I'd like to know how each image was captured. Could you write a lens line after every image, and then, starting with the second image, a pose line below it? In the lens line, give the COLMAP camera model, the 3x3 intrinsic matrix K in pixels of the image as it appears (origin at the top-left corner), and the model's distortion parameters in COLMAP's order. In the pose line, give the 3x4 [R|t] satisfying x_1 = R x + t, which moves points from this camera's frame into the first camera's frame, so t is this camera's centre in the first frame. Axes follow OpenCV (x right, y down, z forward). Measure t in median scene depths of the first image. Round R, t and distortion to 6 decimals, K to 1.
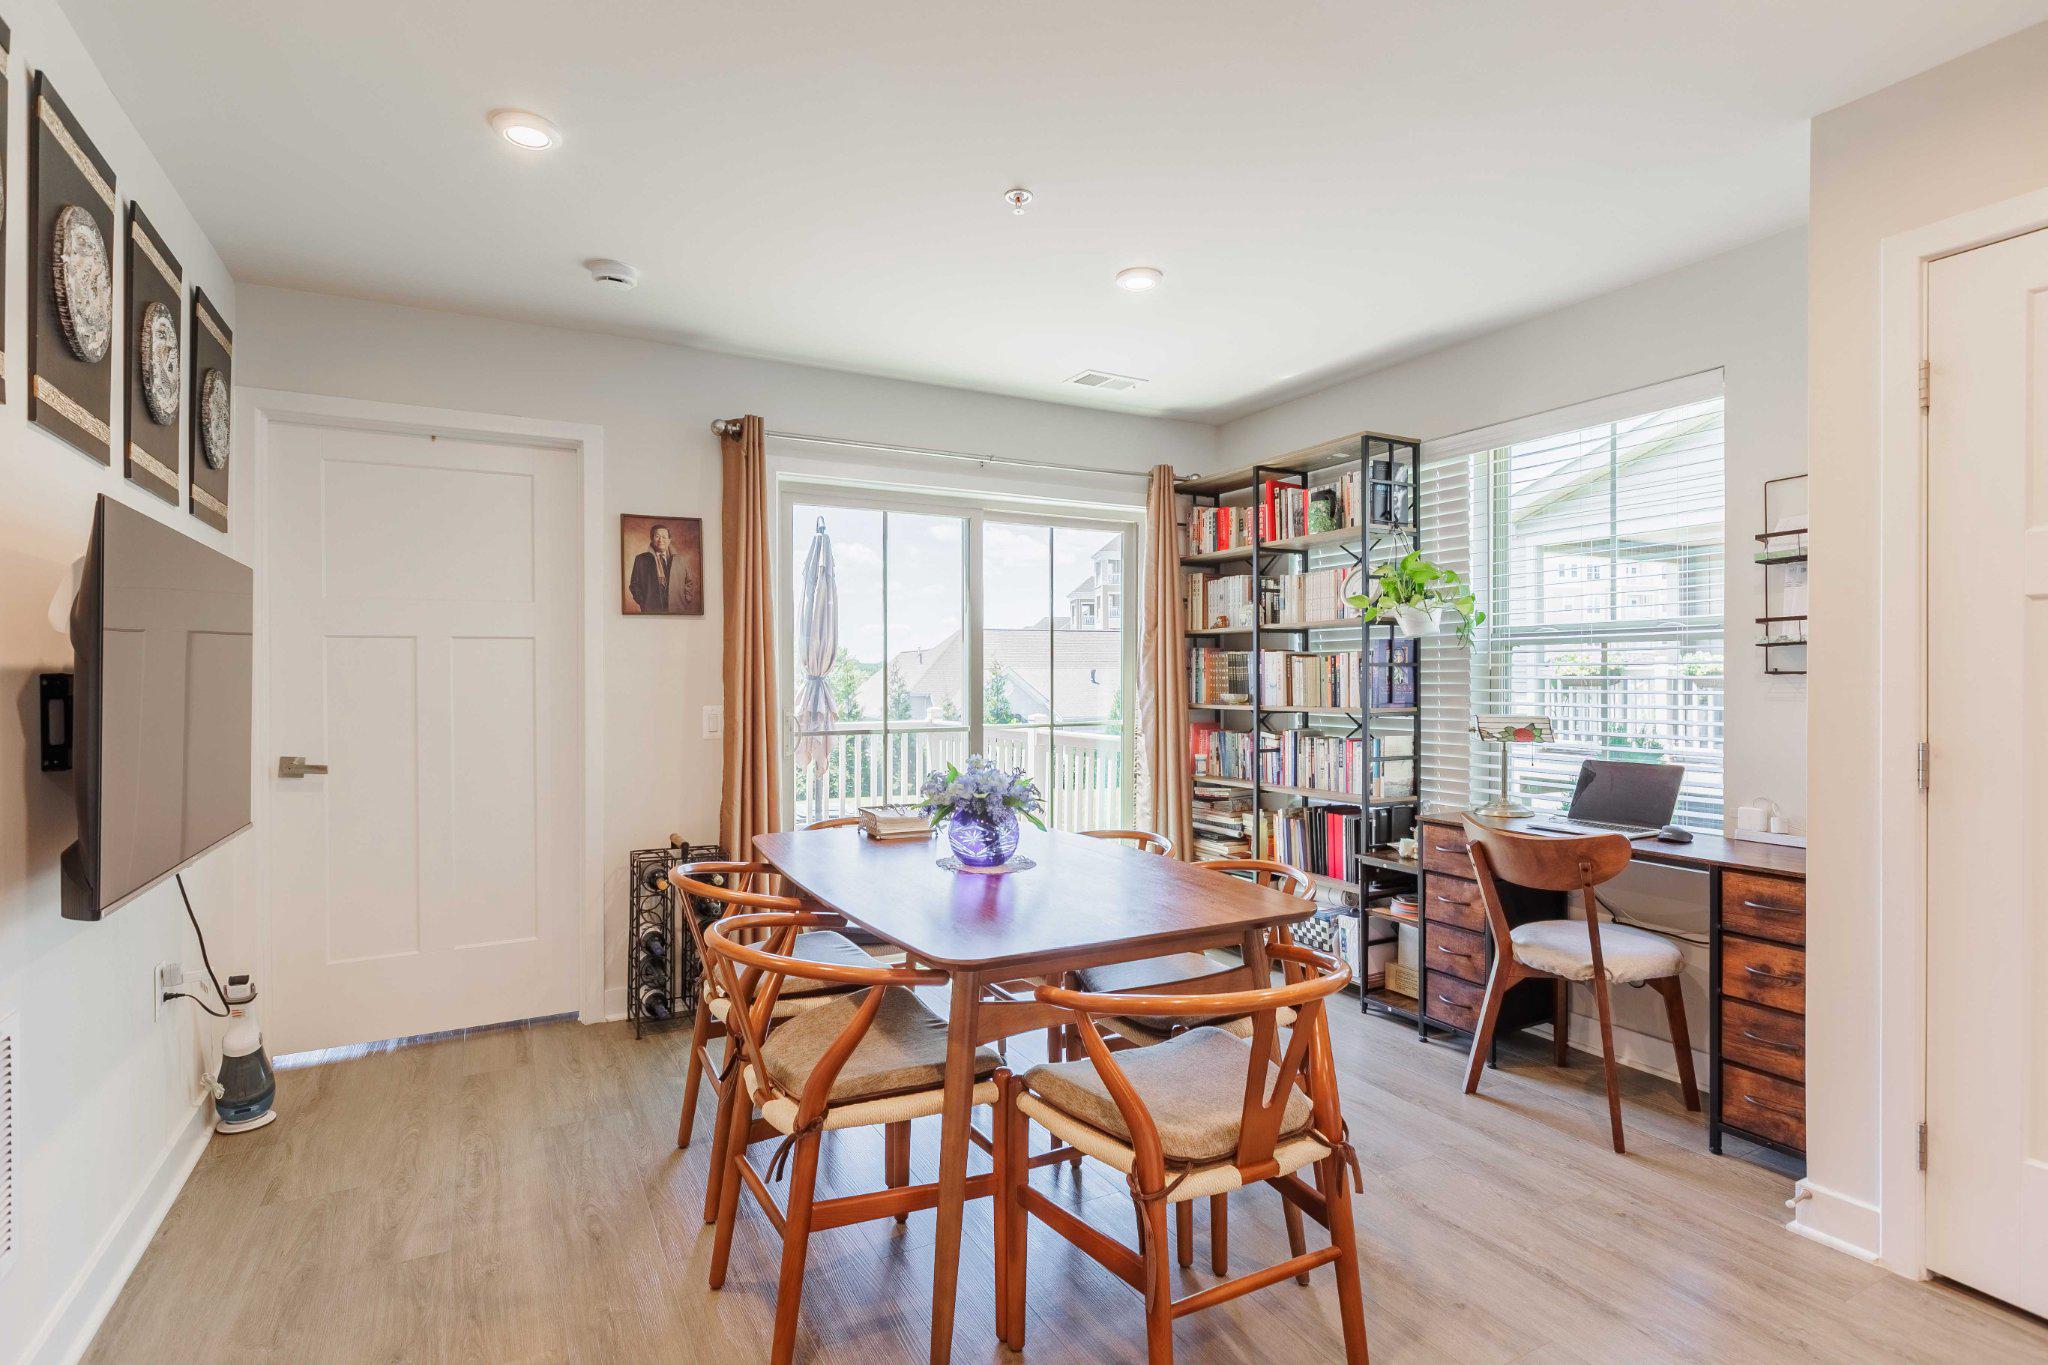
lens RADIAL K [[1001.0, 0, 1022.4], [0, 1001.0, 676.8], [0, 0, 1]] dist [-0.001479, 0.000682]
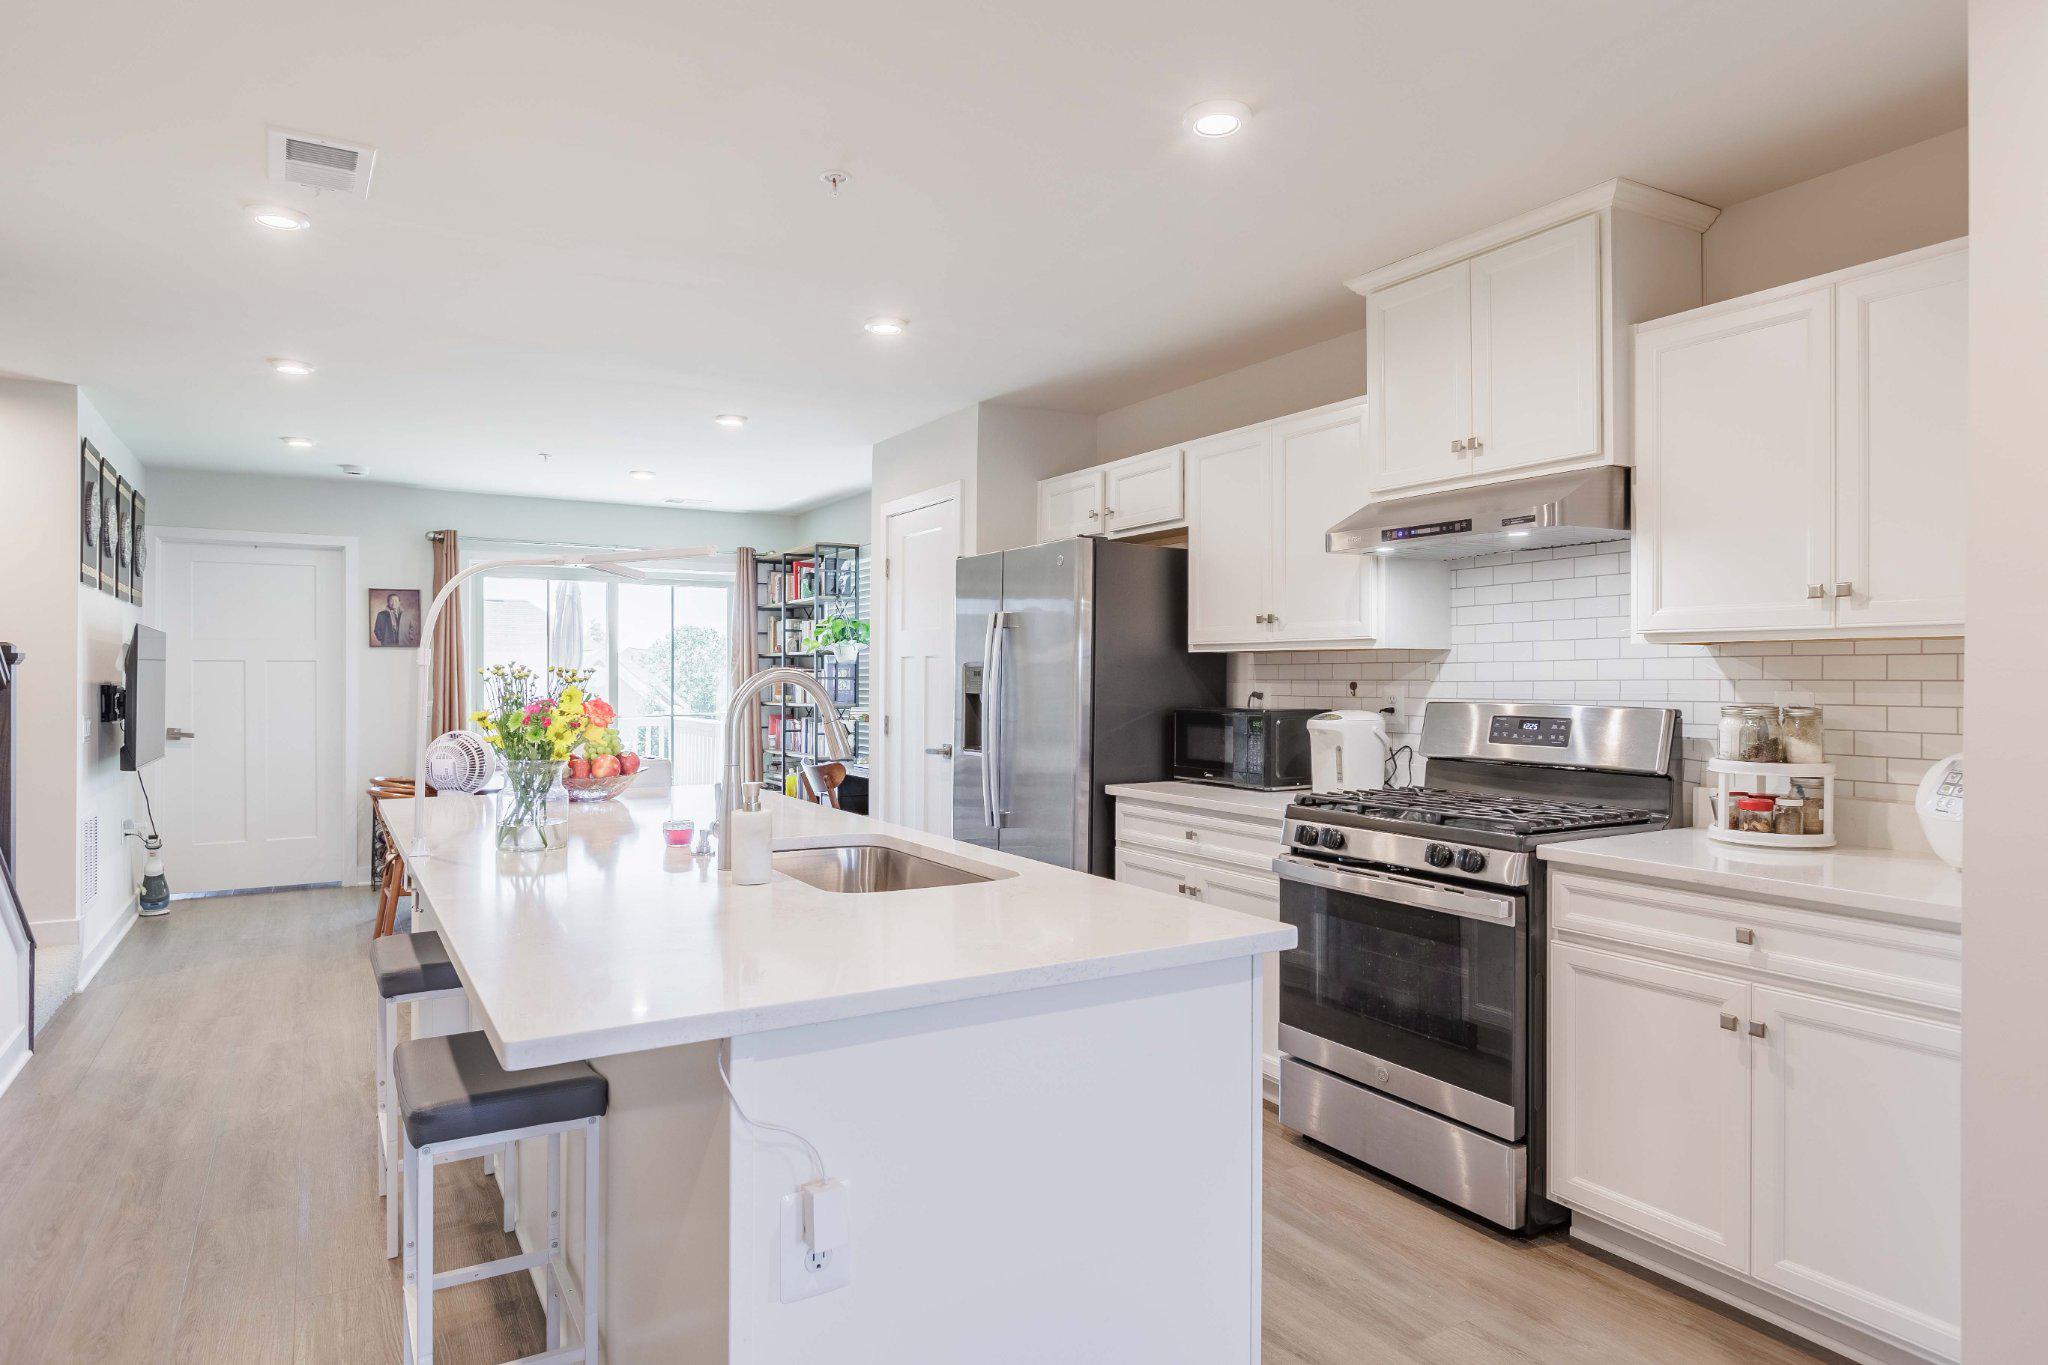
lens RADIAL K [[1185.9, 0, 1028.2], [0, 1185.9, 675.7], [0, 0, 1]] dist [0.003380, -0.002449]
pose [[0.999032, 0.003819, 0.043812, 0.609137], [-0.003745, 0.999991, -0.001776, -0.013945], [-0.043818, 0.001610, 0.999038, -1.028240]]
